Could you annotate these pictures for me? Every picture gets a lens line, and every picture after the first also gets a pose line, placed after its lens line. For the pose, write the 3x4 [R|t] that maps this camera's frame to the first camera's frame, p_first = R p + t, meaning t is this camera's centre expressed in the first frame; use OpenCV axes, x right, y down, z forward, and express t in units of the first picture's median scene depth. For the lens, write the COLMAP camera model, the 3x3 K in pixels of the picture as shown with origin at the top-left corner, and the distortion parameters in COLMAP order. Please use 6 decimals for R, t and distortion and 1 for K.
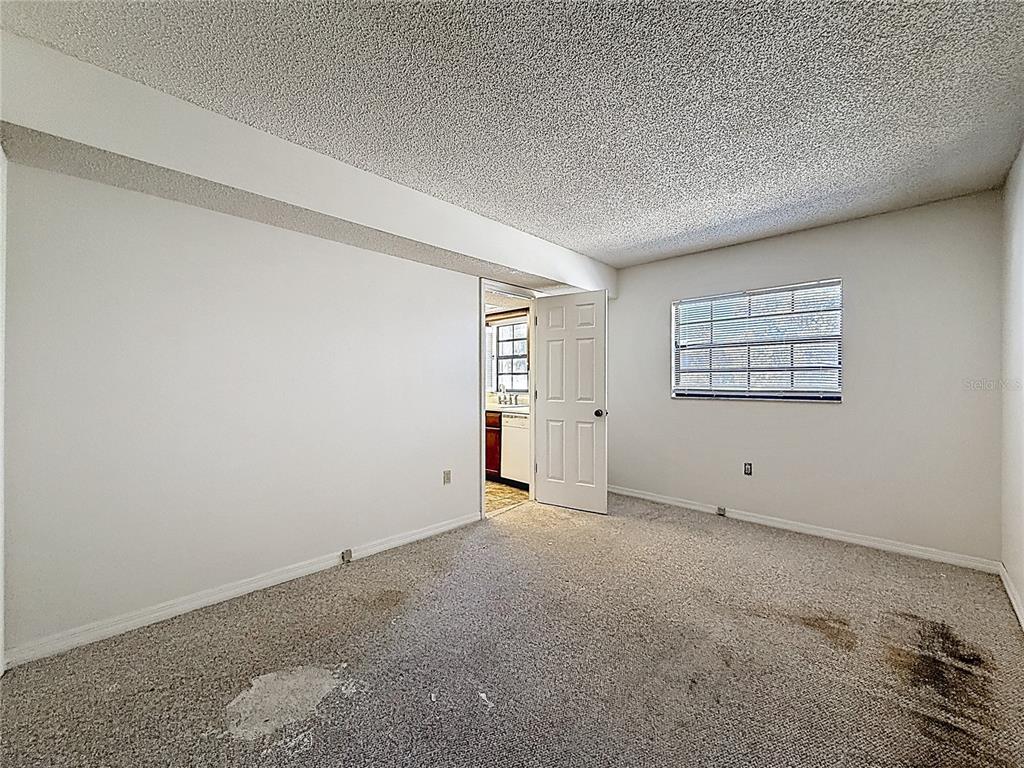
lens RADIAL K [[412.4, 0, 511.9], [0, 412.4, 382.0], [0, 0, 1]] dist [-0.001879, 0.000657]
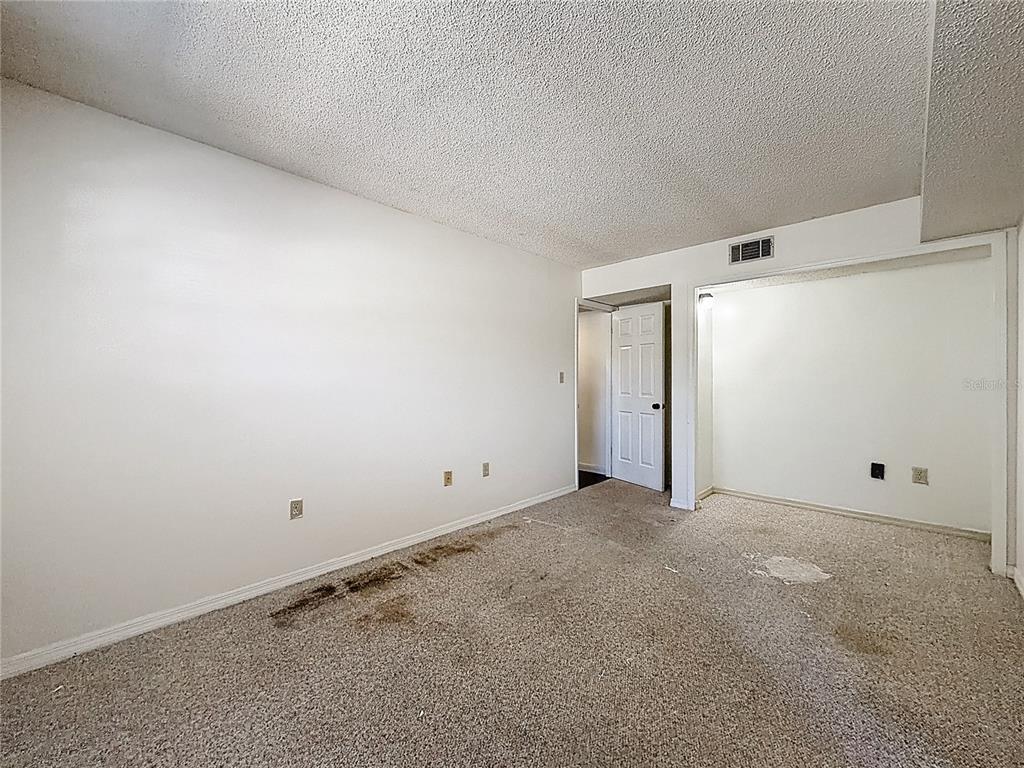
lens RADIAL K [[412.4, 0, 510.6], [0, 412.4, 382.7], [0, 0, 1]] dist [-0.001879, 0.000657]
pose [[-0.999995, -0.000228, -0.003070, 0.280431], [-0.000241, 0.999992, 0.004039, 0.001249], [0.003069, 0.004040, -0.999987, 1.254670]]
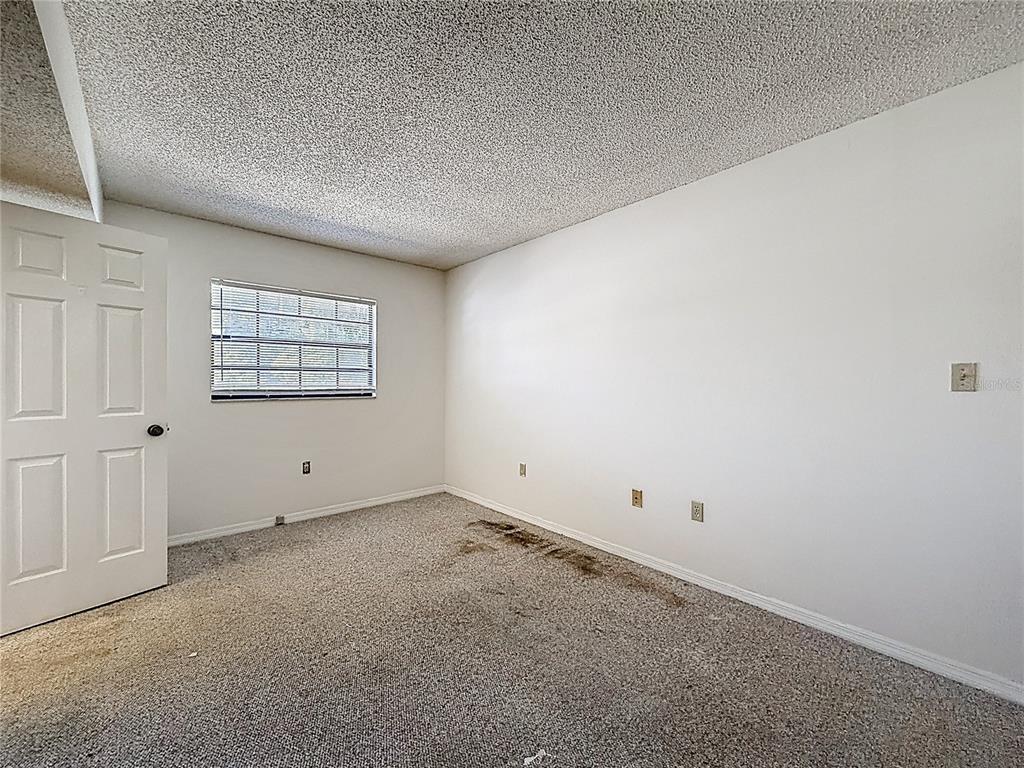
lens RADIAL K [[412.4, 0, 510.8], [0, 412.4, 384.5], [0, 0, 1]] dist [-0.001879, 0.000657]
pose [[0.072021, -0.008181, 0.997370, -0.426147], [-0.003551, 0.999958, 0.008459, -0.002904], [-0.997397, -0.004151, 0.071988, 0.464723]]
